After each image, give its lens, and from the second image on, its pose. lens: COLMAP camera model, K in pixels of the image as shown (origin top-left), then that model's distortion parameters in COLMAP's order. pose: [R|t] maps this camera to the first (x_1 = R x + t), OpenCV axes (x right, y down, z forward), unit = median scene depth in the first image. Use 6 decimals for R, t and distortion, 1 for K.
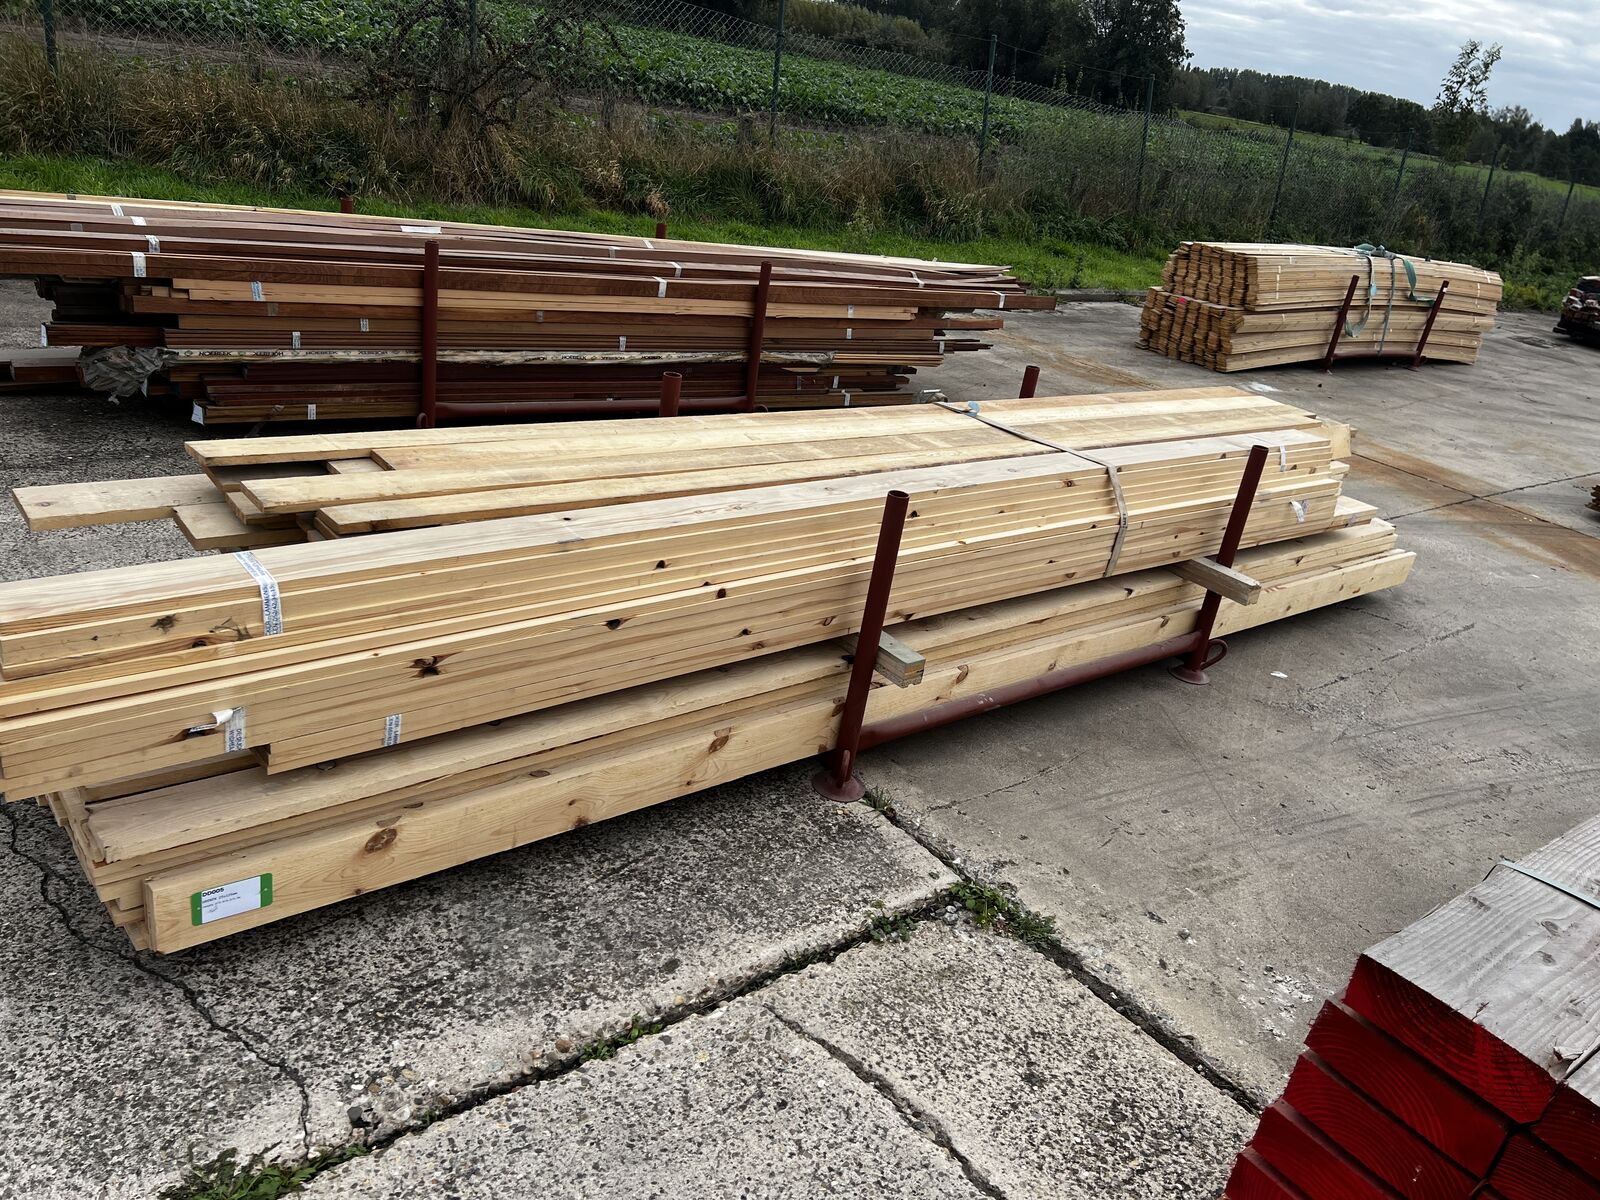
lens RADIAL K [[1213.9, 0, 813.6], [0, 1213.9, 600.0], [0, 0, 1]] dist [0.058207, -0.059416]
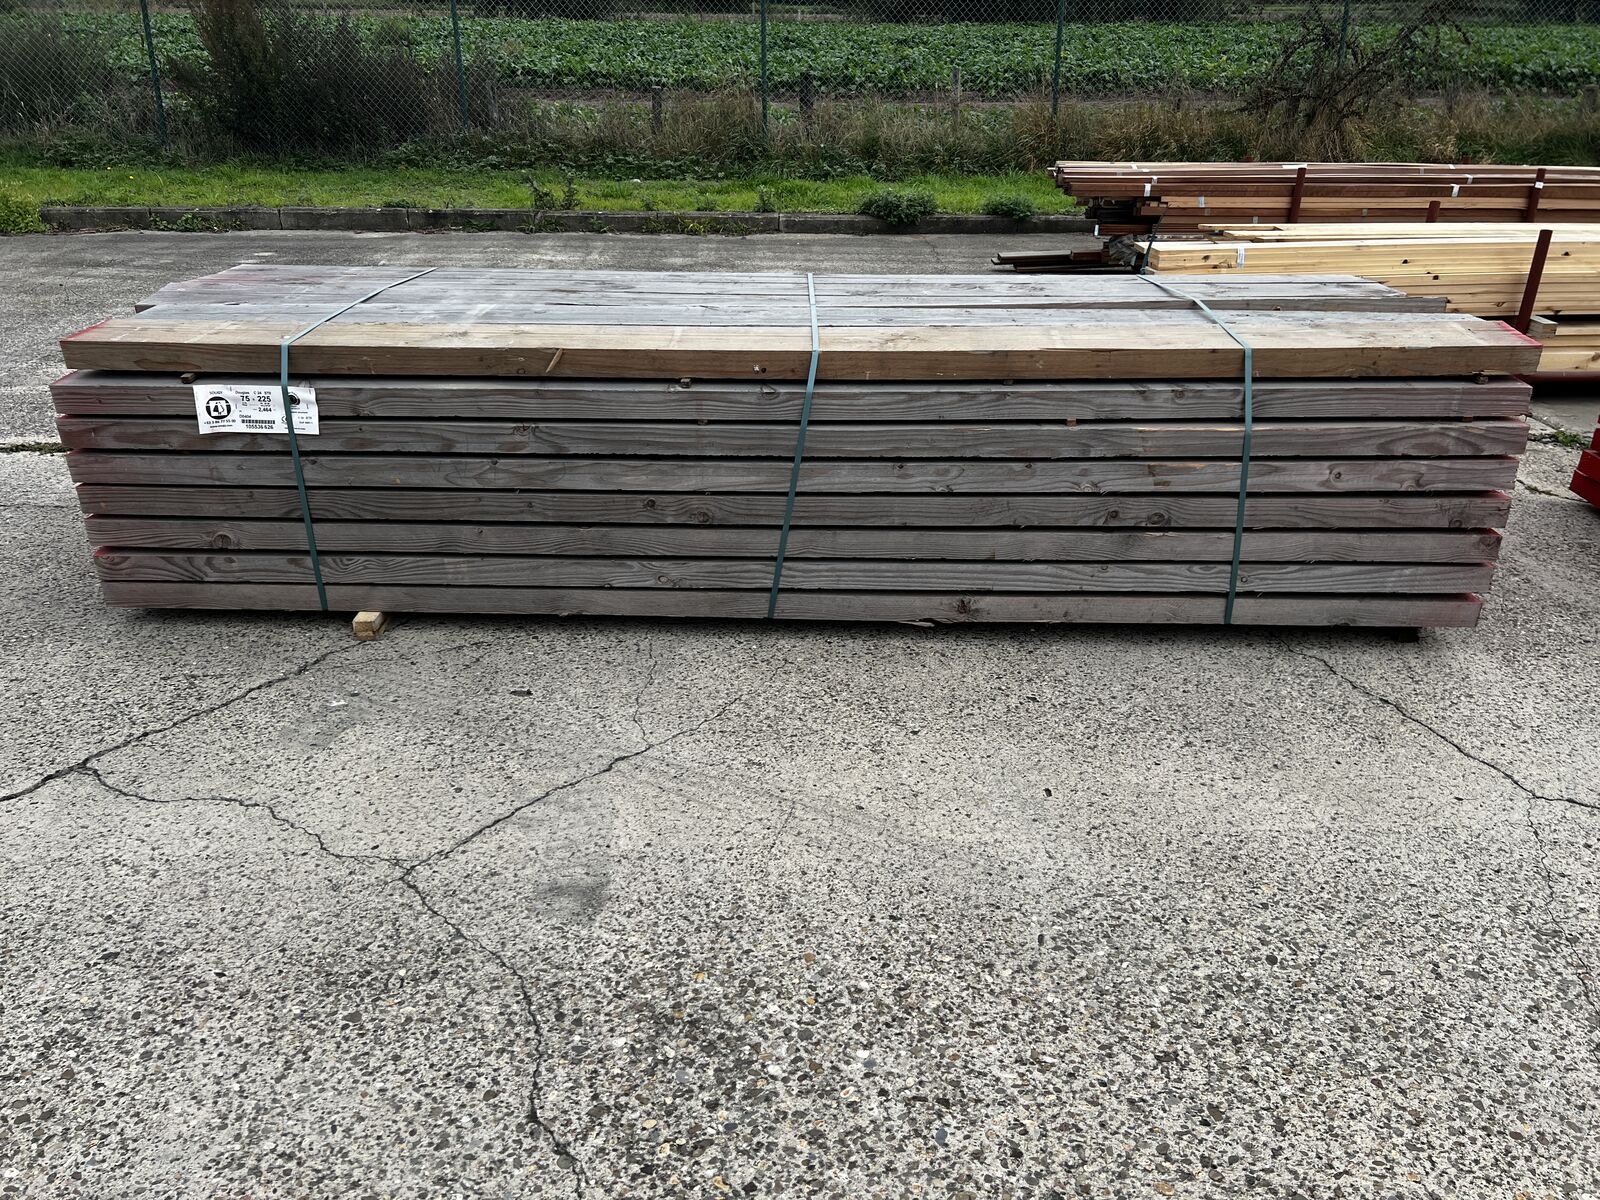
lens RADIAL K [[1210.6, 0, 804.6], [0, 1210.6, 609.3], [0, 0, 1]] dist [0.059676, -0.064859]
pose [[0.802004, 0.107368, -0.587589, 0.100799], [-0.120769, 0.992543, 0.016526, 0.186792], [0.584982, 0.057708, 0.808990, -0.376190]]
